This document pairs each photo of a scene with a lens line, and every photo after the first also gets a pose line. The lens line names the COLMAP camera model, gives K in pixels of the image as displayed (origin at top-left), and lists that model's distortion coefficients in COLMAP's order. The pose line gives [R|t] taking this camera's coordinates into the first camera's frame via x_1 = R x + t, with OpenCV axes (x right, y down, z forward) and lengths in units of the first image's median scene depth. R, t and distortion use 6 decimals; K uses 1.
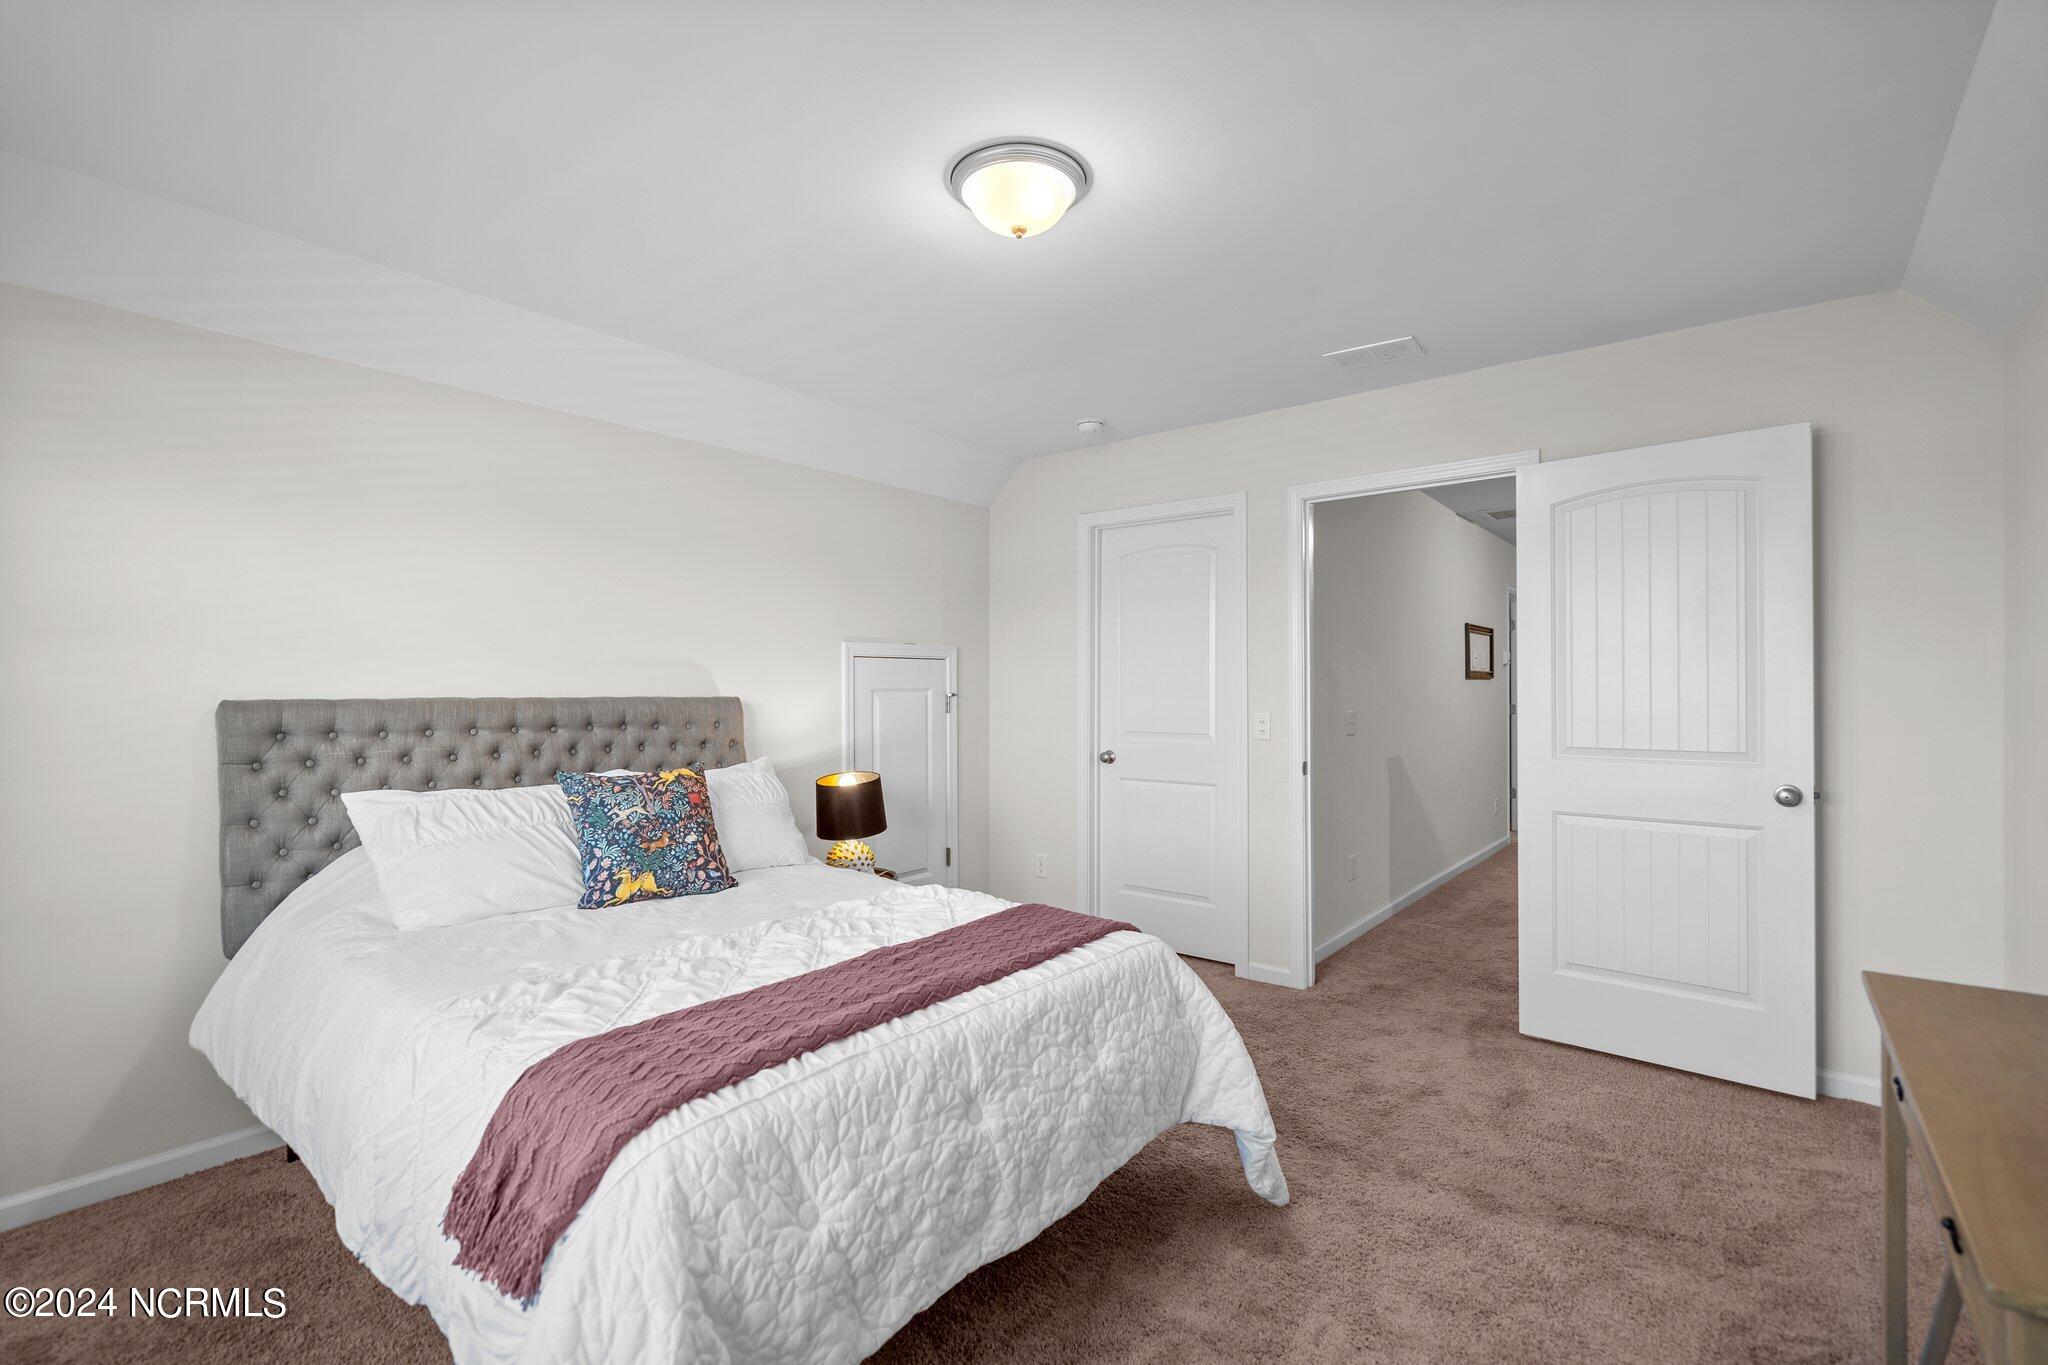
lens RADIAL K [[923.4, 0, 1023.1], [0, 923.4, 689.6], [0, 0, 1]] dist [-0.001197, 0.000762]
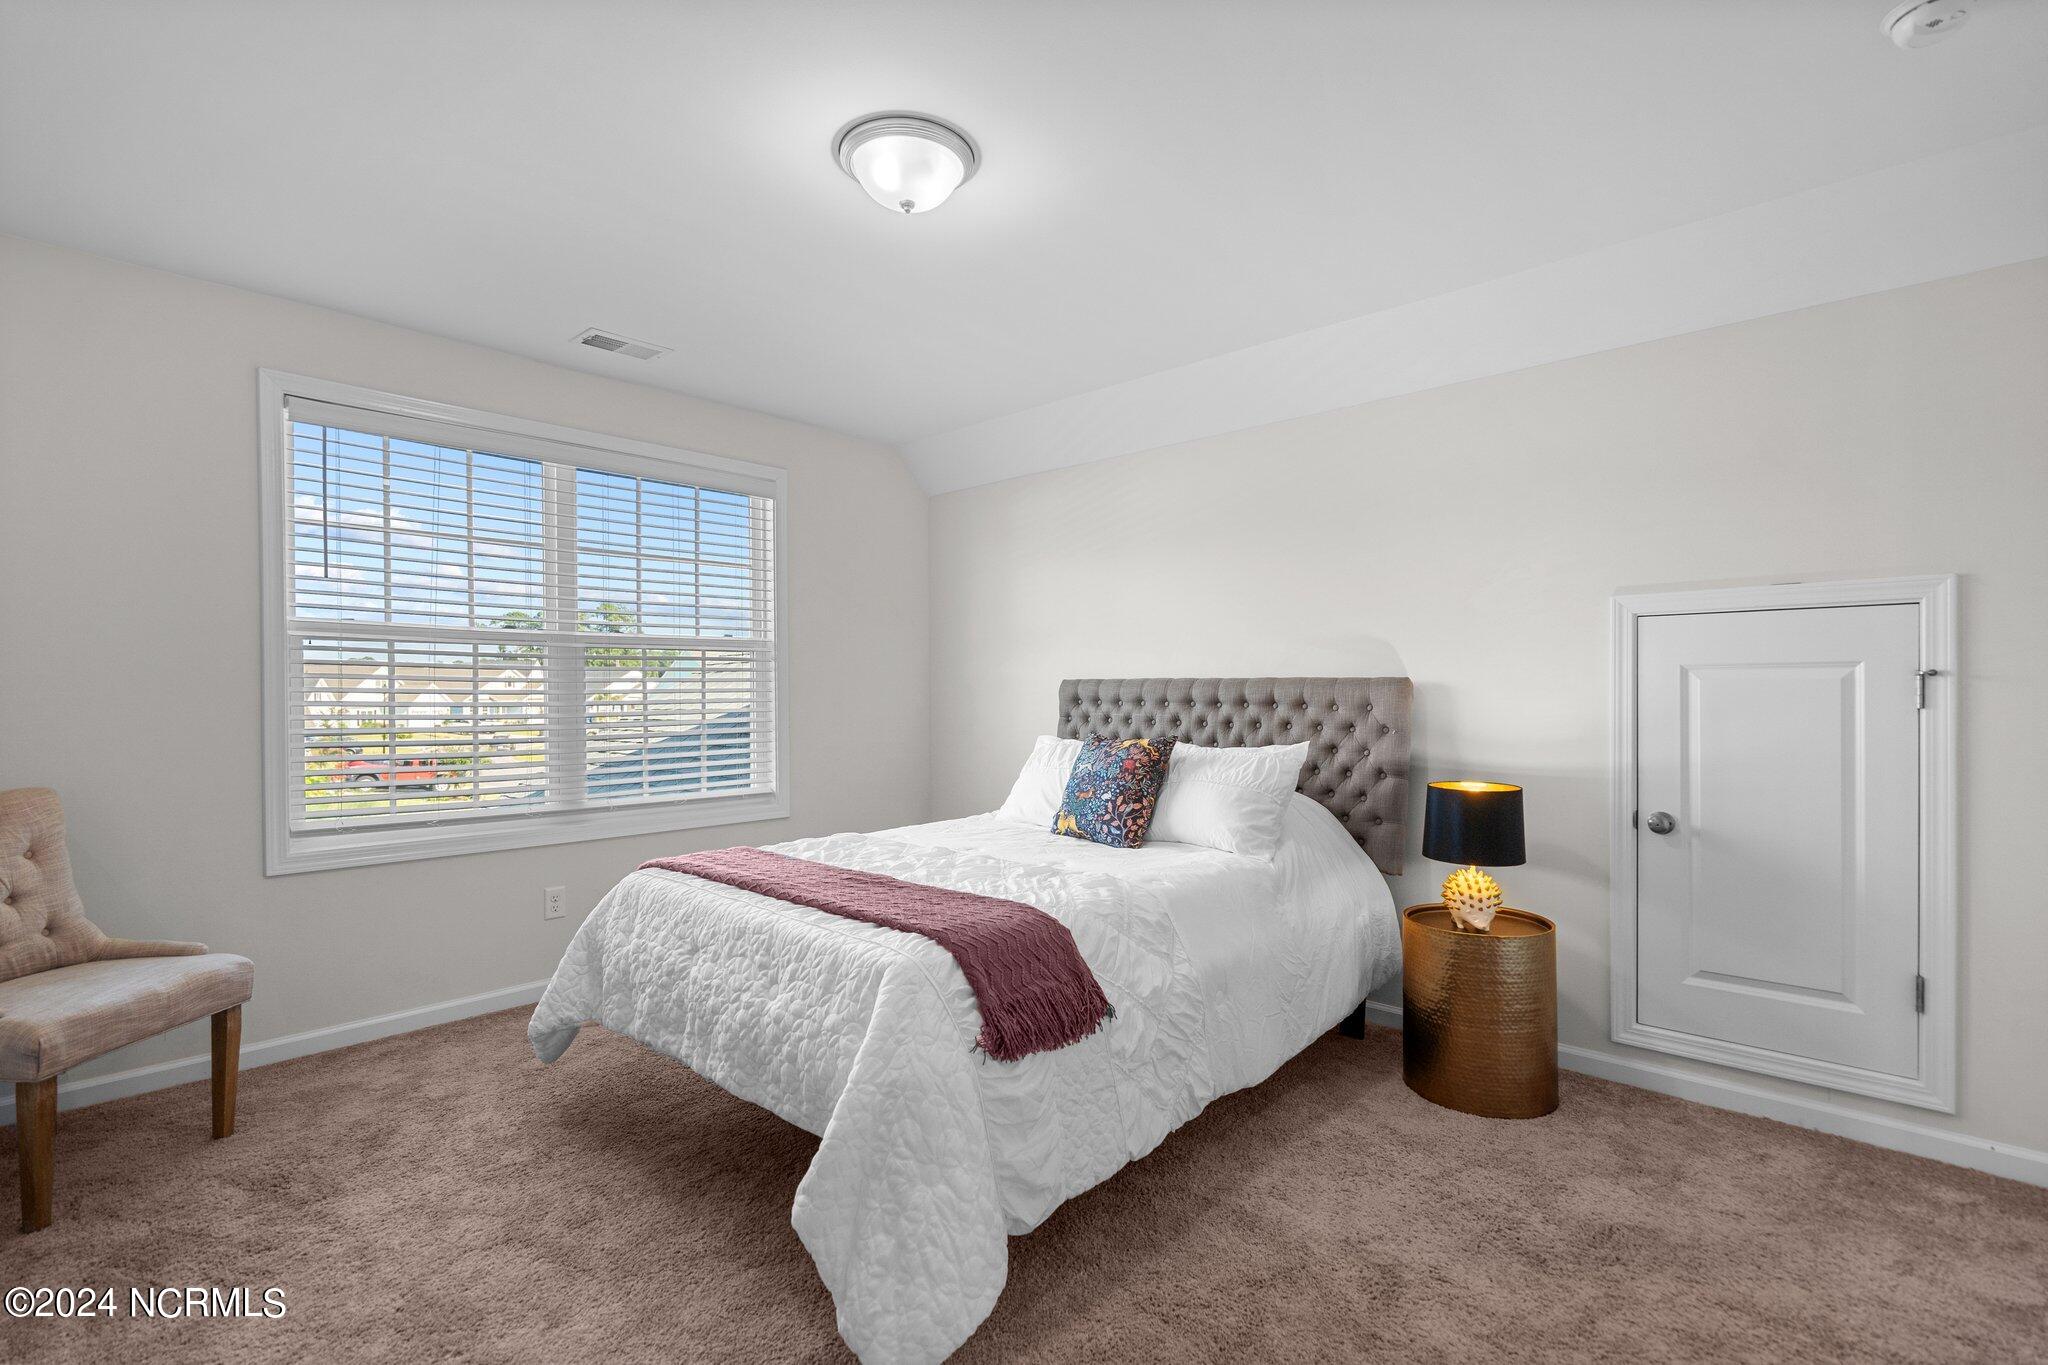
lens RADIAL K [[923.4, 0, 1023.1], [0, 923.4, 689.6], [0, 0, 1]] dist [-0.001197, 0.000762]
pose [[-0.065955, 0.007450, -0.997795, 0.811144], [0.007651, 0.999947, 0.006960, 0.015249], [0.997793, -0.007175, -0.066009, 0.957486]]
